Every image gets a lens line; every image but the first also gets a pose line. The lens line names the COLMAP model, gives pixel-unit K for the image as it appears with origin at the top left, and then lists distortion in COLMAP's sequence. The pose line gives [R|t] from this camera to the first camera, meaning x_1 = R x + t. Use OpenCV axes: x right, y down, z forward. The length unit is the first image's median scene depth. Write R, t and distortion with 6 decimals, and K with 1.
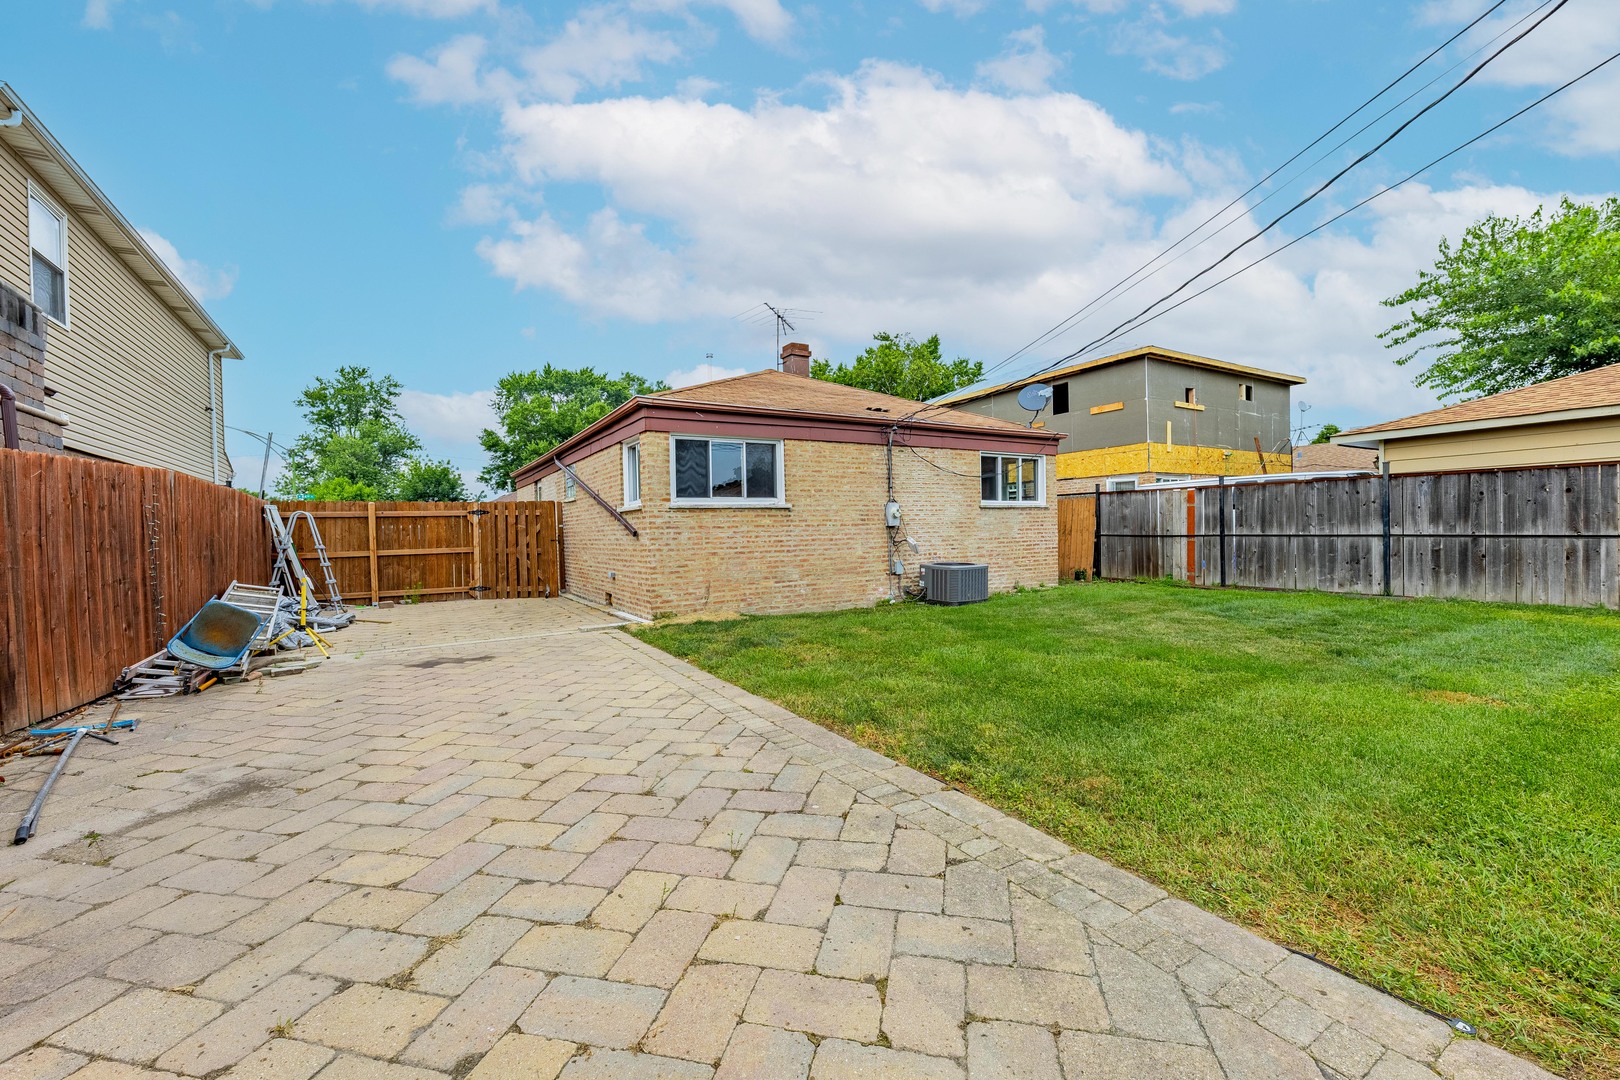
lens RADIAL K [[669.6, 0, 801.6], [0, 669.6, 538.5], [0, 0, 1]] dist [0.004356, -0.000285]
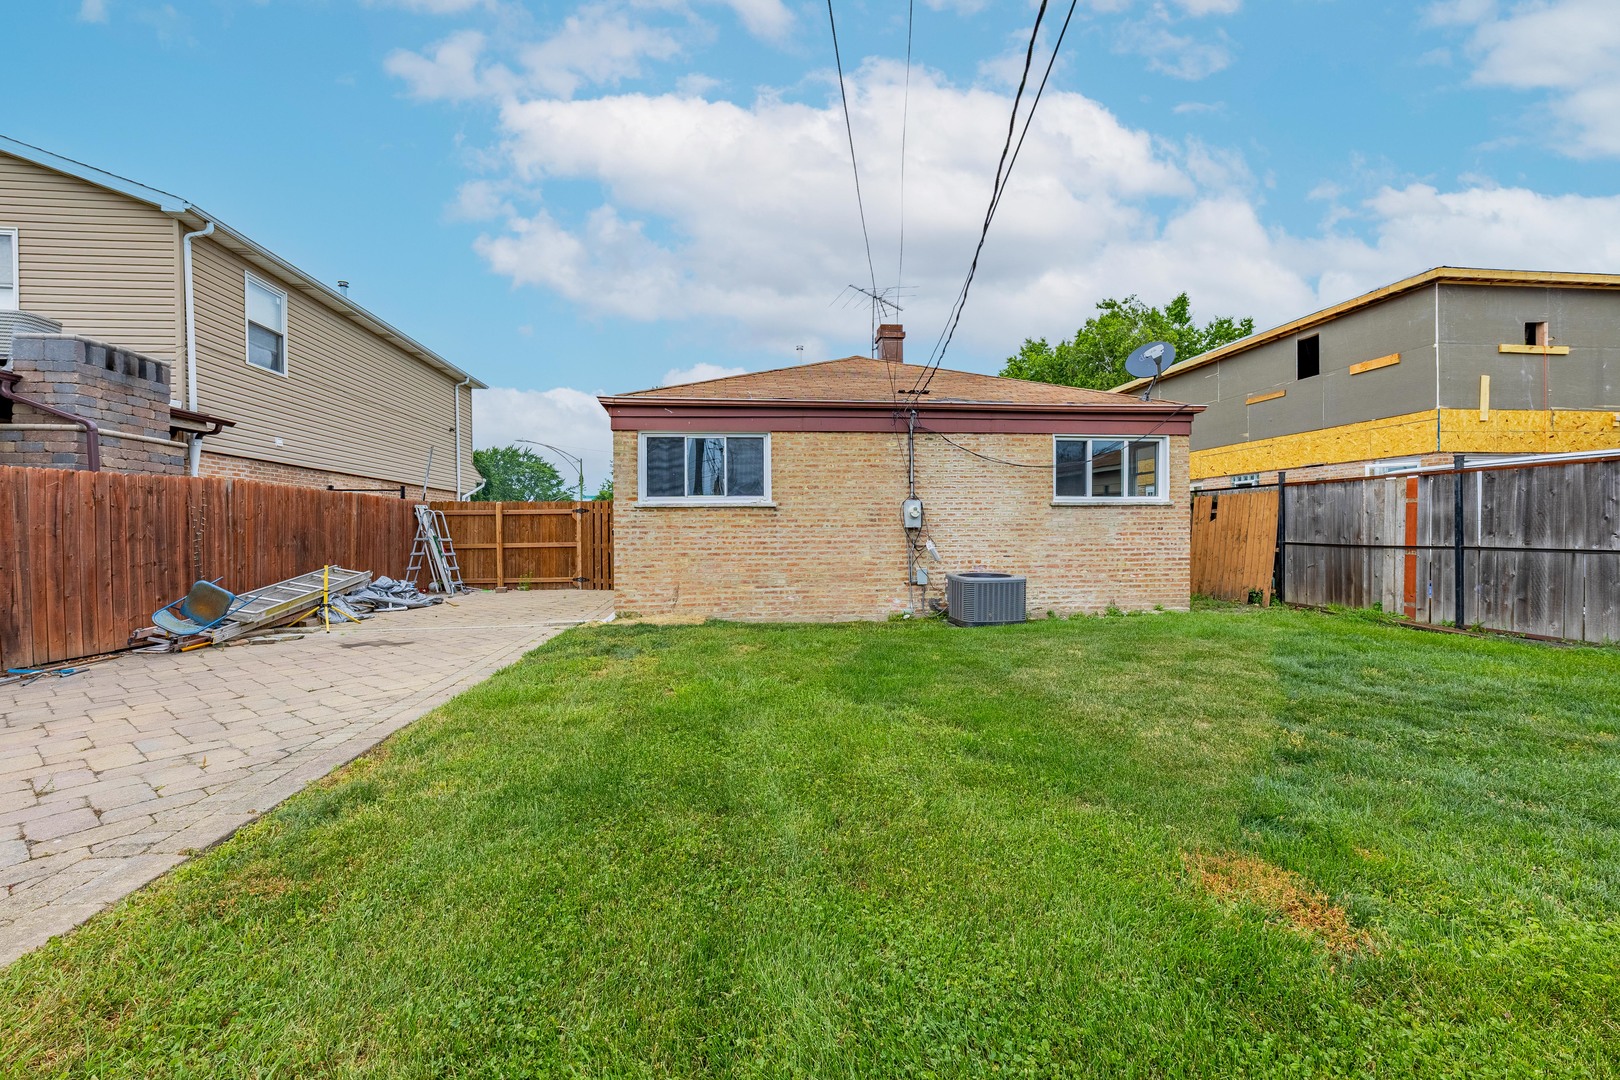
lens RADIAL K [[669.6, 0, 805.8], [0, 669.6, 544.4], [0, 0, 1]] dist [0.004356, -0.000285]
pose [[0.907445, 0.021942, -0.419598, 0.364272], [-0.016525, 0.999727, 0.016540, -0.009003], [0.419846, -0.008075, 0.907559, 0.167261]]
